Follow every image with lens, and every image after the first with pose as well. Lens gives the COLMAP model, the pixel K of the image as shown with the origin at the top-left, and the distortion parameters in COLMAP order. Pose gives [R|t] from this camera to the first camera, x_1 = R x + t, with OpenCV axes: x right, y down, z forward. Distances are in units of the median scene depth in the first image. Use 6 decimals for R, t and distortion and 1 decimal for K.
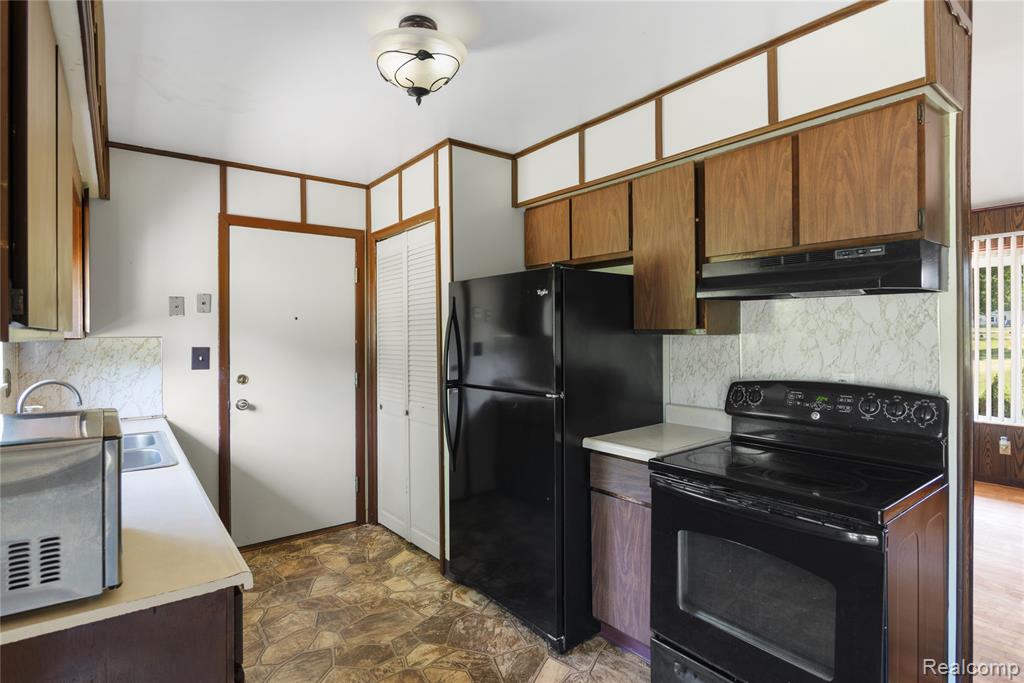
lens RADIAL K [[526.5, 0, 517.8], [0, 526.5, 336.4], [0, 0, 1]] dist [-0.010999, -0.000193]
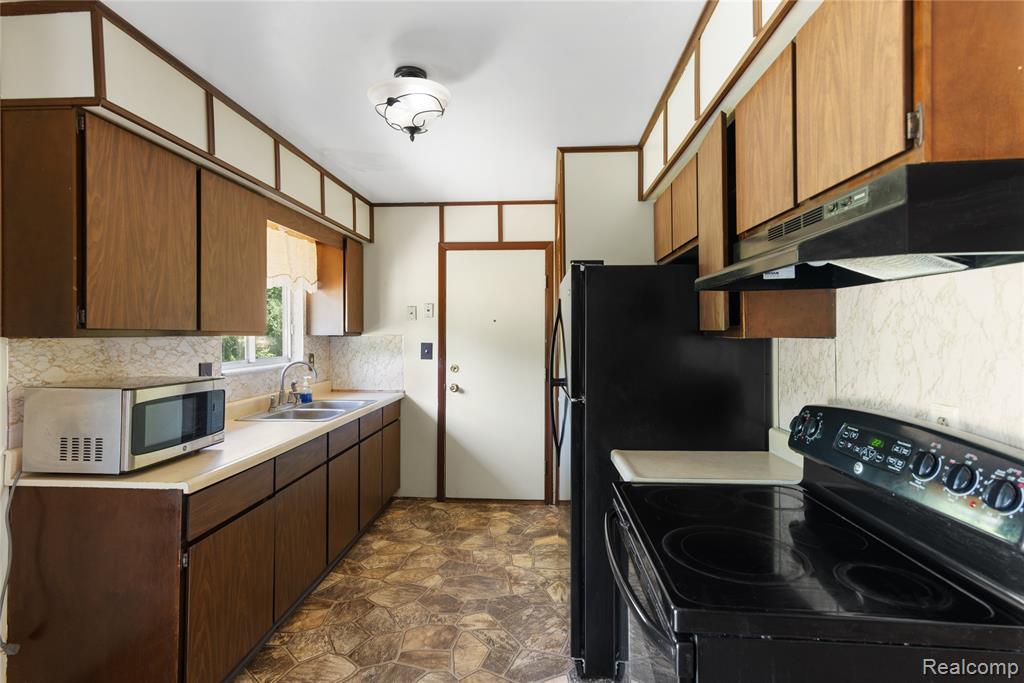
lens RADIAL K [[501.1, 0, 509.0], [0, 501.1, 334.5], [0, 0, 1]] dist [0.012722, -0.000001]
pose [[0.748186, 0.006991, -0.663452, 0.463422], [-0.009559, 0.999954, -0.000243, -0.003067], [0.663420, 0.006524, 0.748219, 0.191200]]
